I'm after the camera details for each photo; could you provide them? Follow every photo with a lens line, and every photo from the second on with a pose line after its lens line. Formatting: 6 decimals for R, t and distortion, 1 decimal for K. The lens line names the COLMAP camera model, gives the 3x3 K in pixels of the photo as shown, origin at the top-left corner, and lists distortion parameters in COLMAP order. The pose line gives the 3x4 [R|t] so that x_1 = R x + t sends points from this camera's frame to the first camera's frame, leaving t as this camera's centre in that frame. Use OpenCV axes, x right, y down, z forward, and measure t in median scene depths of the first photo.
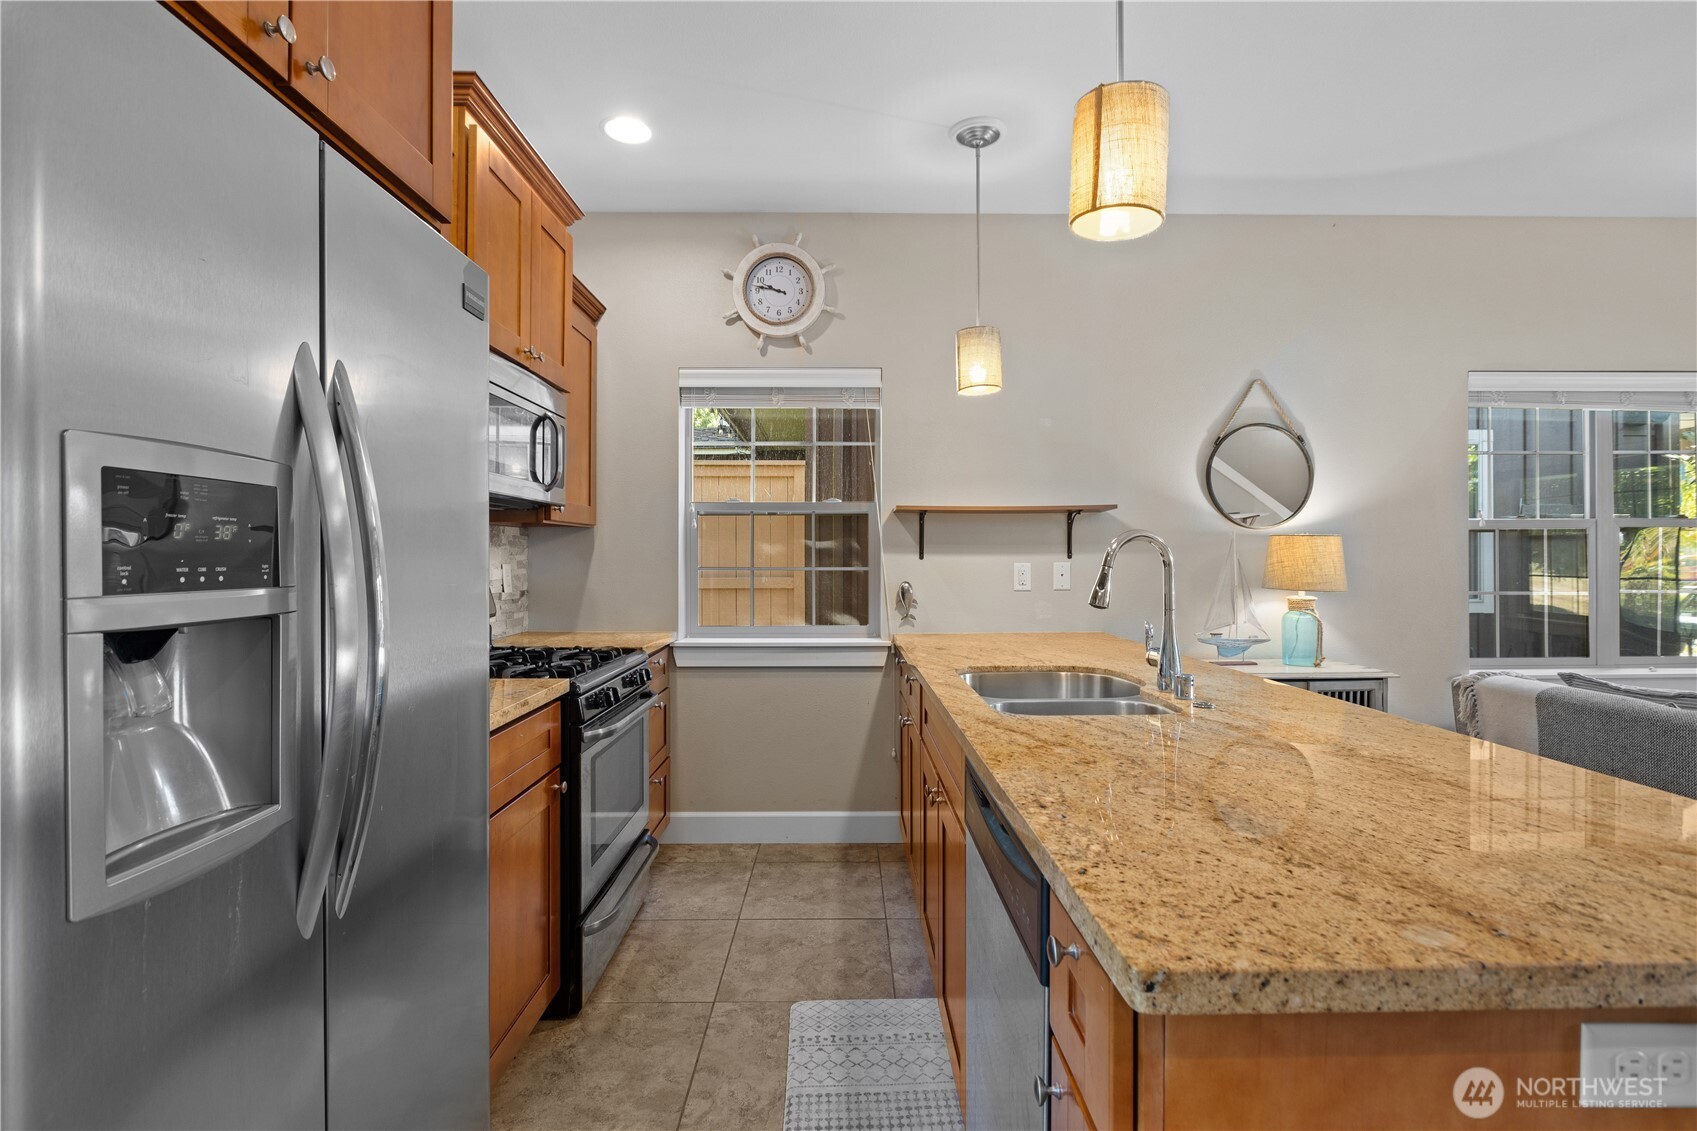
lens RADIAL K [[834.3, 0, 848.5], [0, 834.3, 565.5], [0, 0, 1]] dist [0.002445, -0.000167]
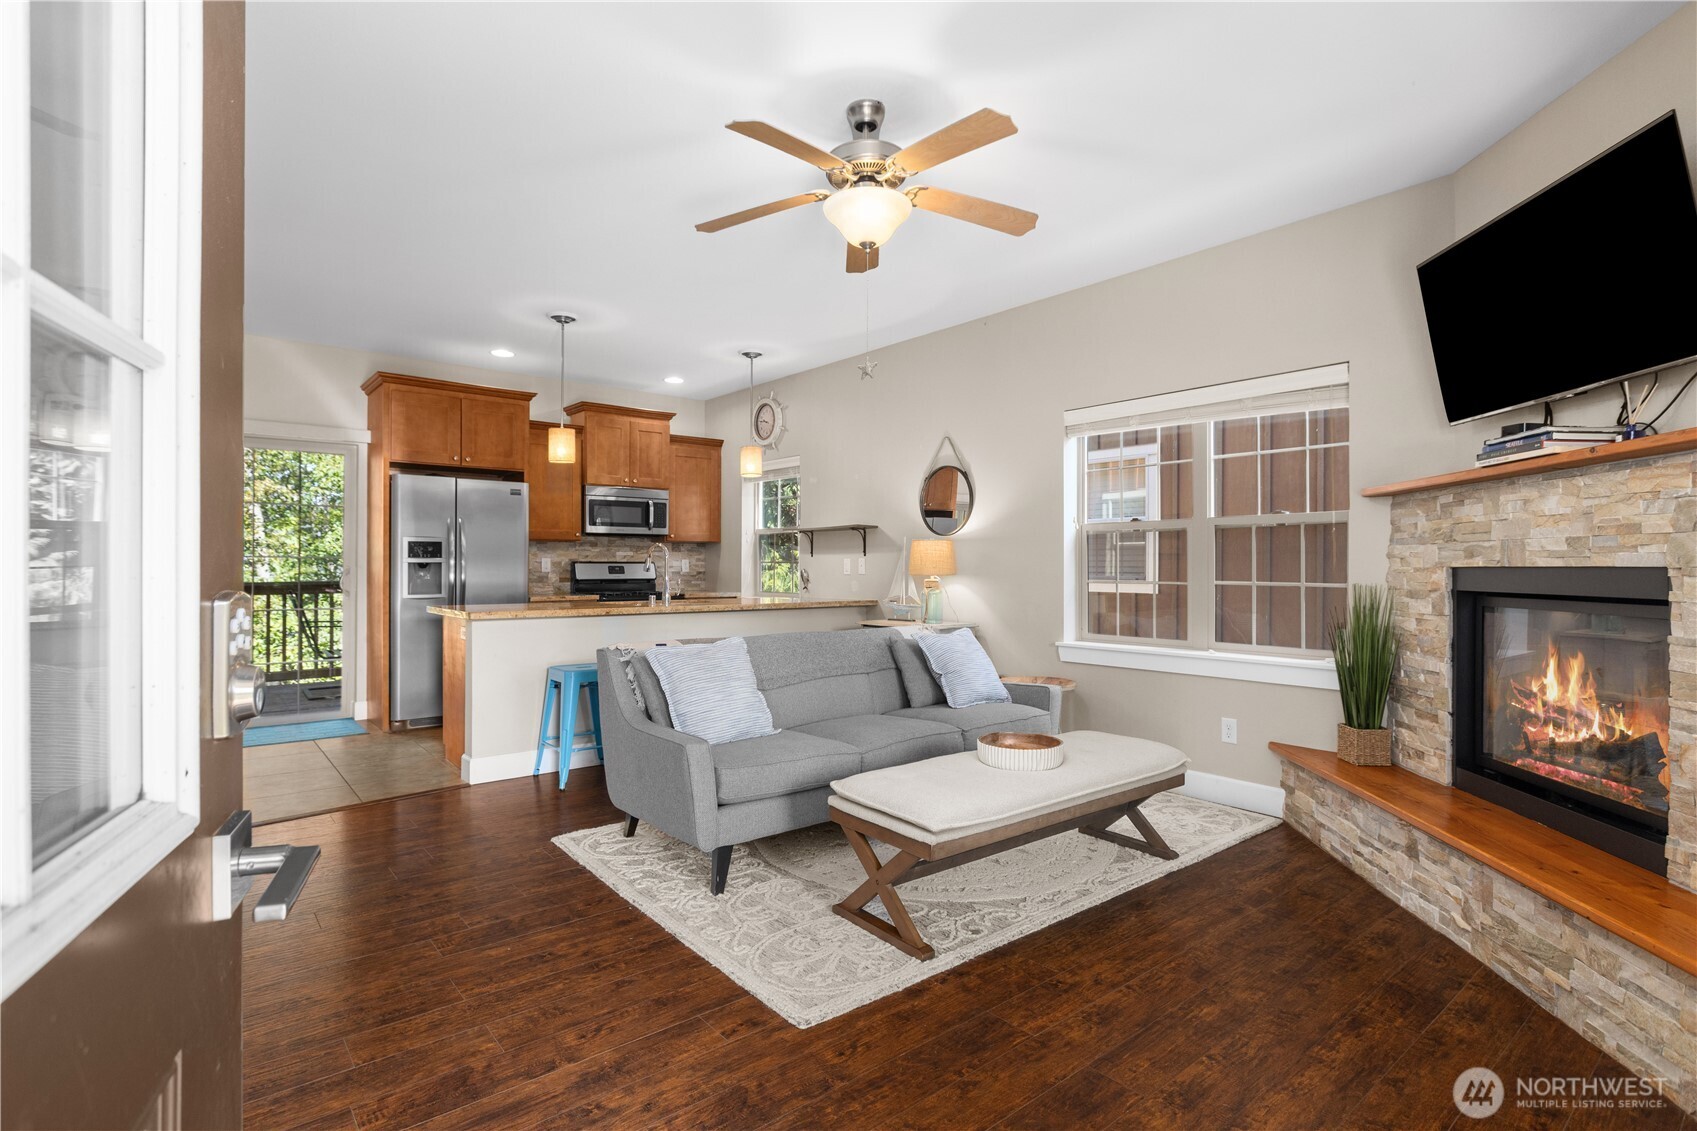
lens RADIAL K [[851.9, 0, 848.5], [0, 851.9, 565.5], [0, 0, 1]] dist [-0.002986, -0.000530]
pose [[0.609517, 0.002686, -0.792769, 1.630044], [-0.014423, 0.999866, -0.007702, 0.025368], [0.792642, 0.016128, 0.609474, -0.082756]]
